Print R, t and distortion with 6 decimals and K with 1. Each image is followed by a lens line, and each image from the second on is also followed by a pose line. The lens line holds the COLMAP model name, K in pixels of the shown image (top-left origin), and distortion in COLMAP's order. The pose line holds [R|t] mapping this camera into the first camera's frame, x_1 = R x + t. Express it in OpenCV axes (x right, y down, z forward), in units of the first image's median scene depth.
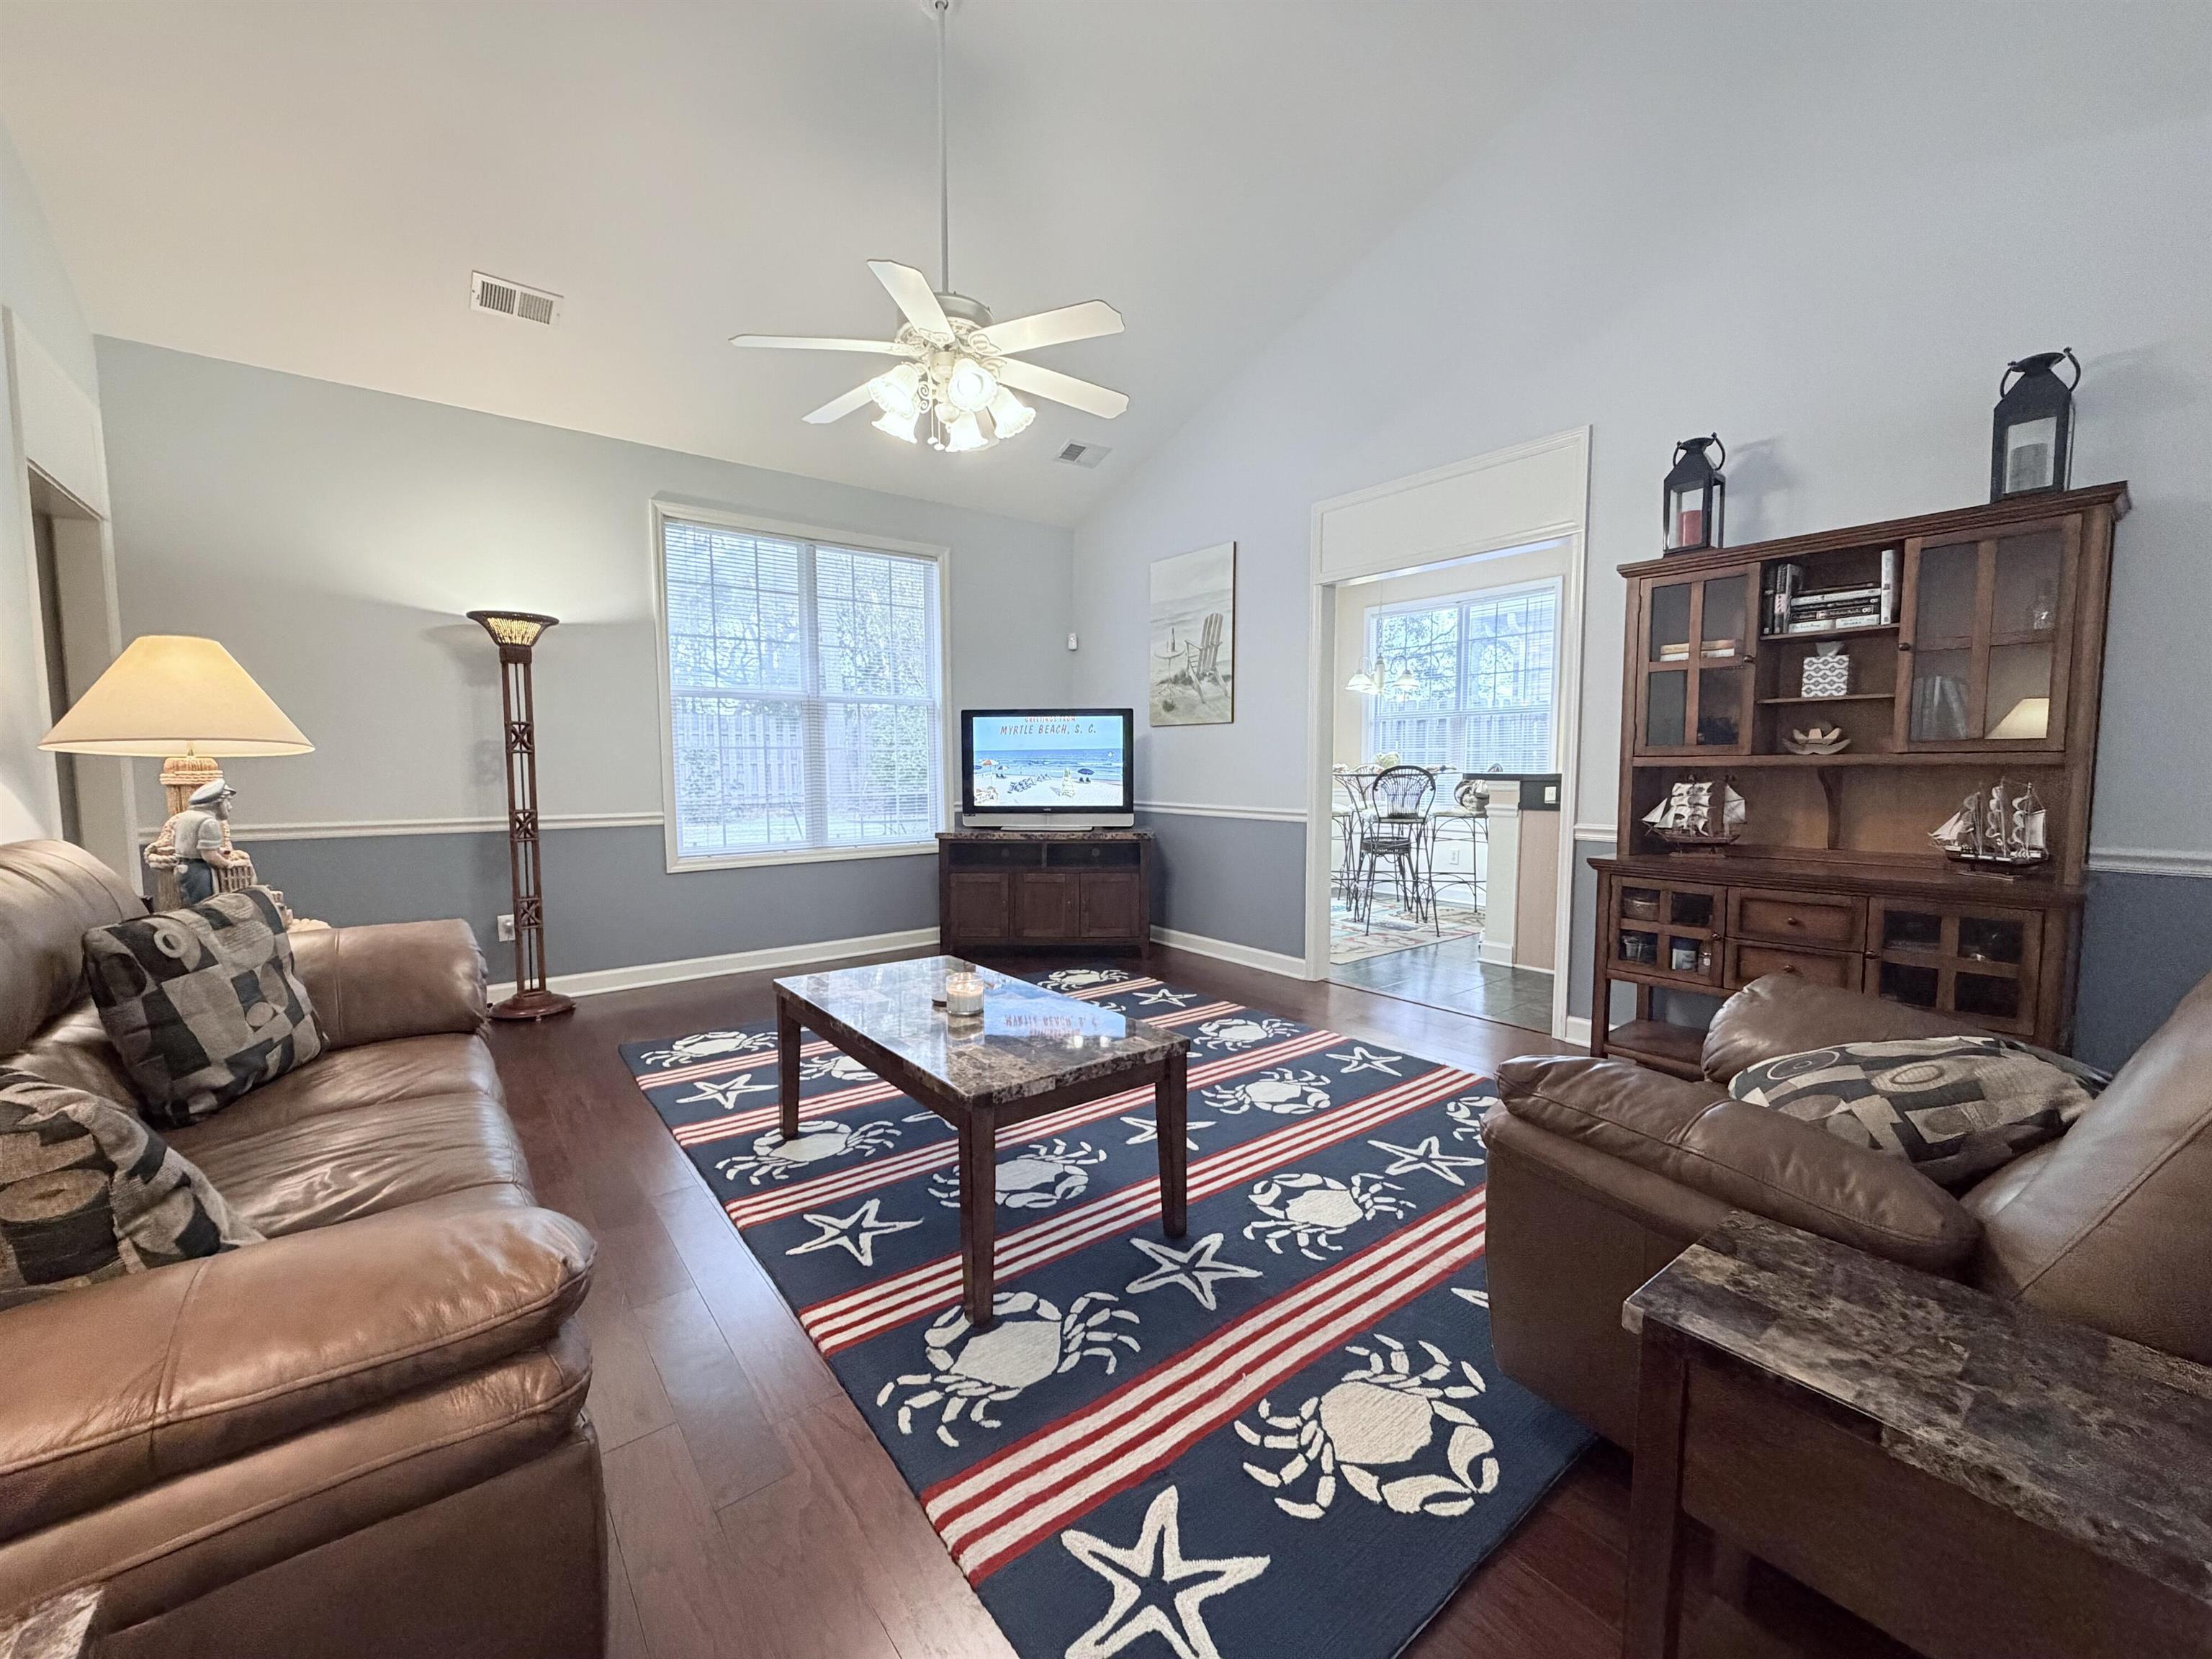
lens RADIAL K [[880.8, 0, 1101.5], [0, 880.8, 822.0], [0, 0, 1]] dist [-0.000162, -0.000508]
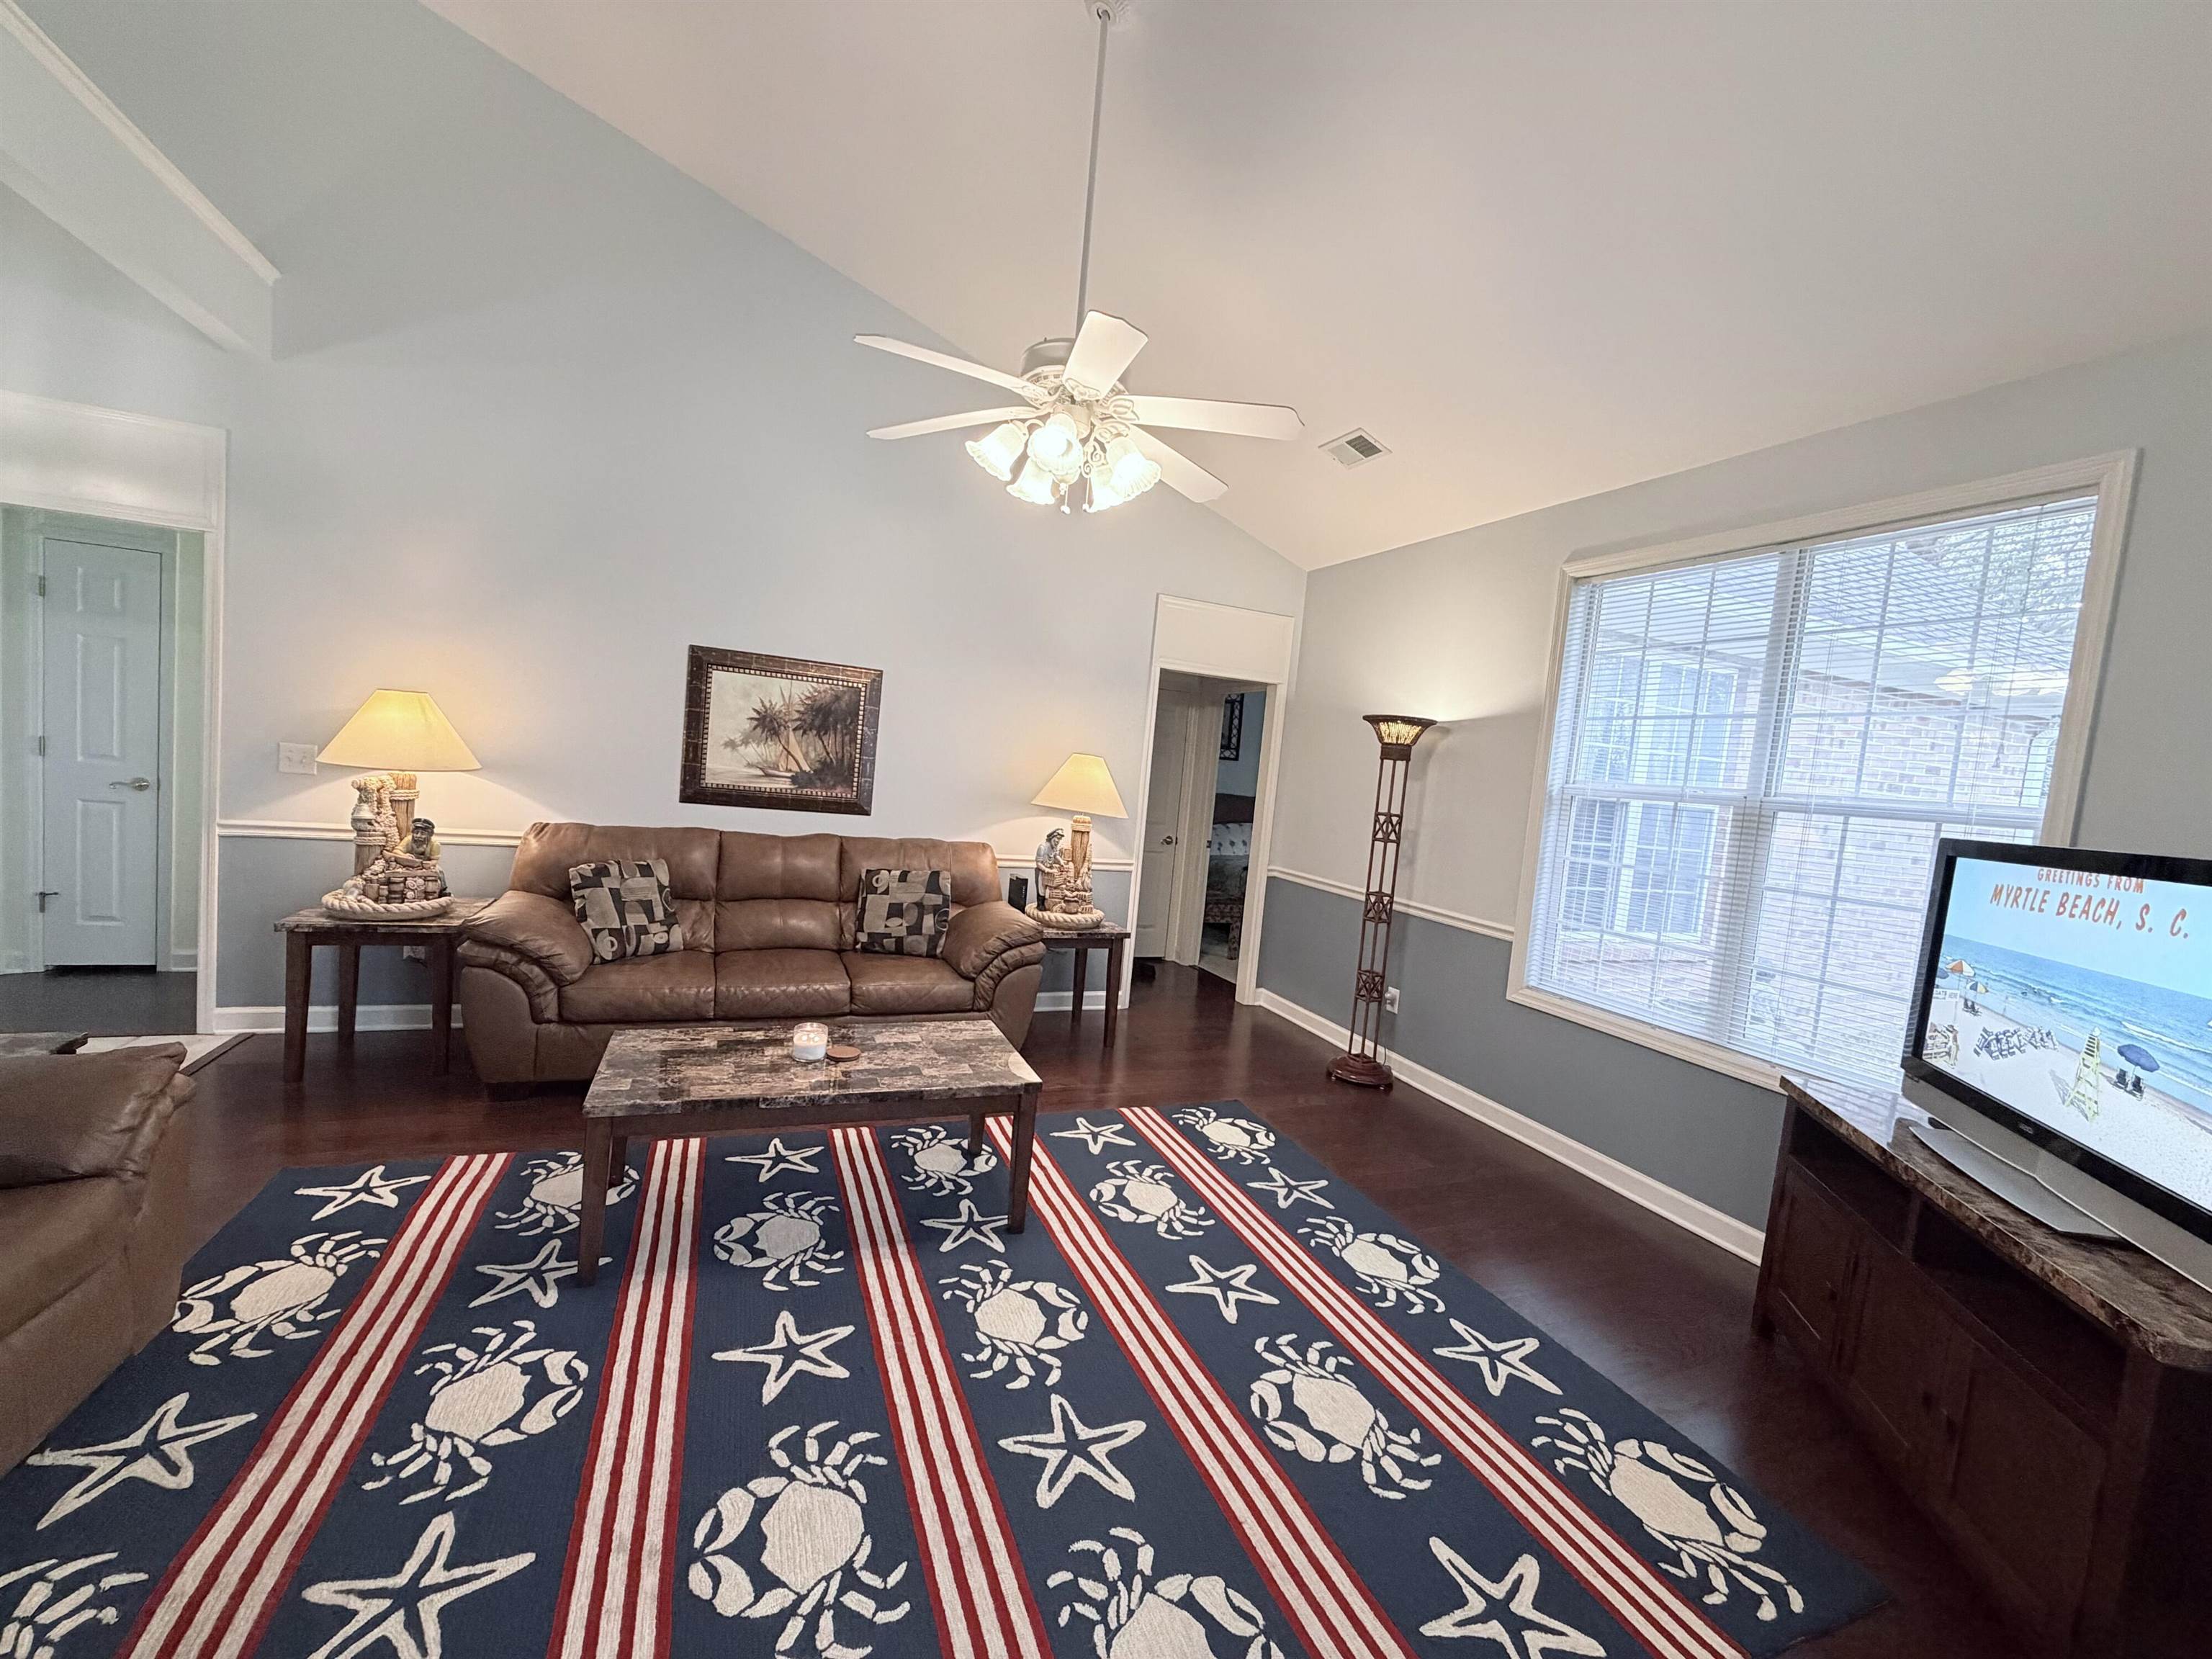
lens RADIAL K [[880.8, 0, 1106.3], [0, 880.8, 832.8], [0, 0, 1]] dist [-0.000162, -0.000508]
pose [[-0.261435, 0.055002, -0.963653, 0.821661], [-0.155226, 0.982984, 0.098217, -0.242225], [0.952658, 0.175261, -0.248449, 1.586516]]
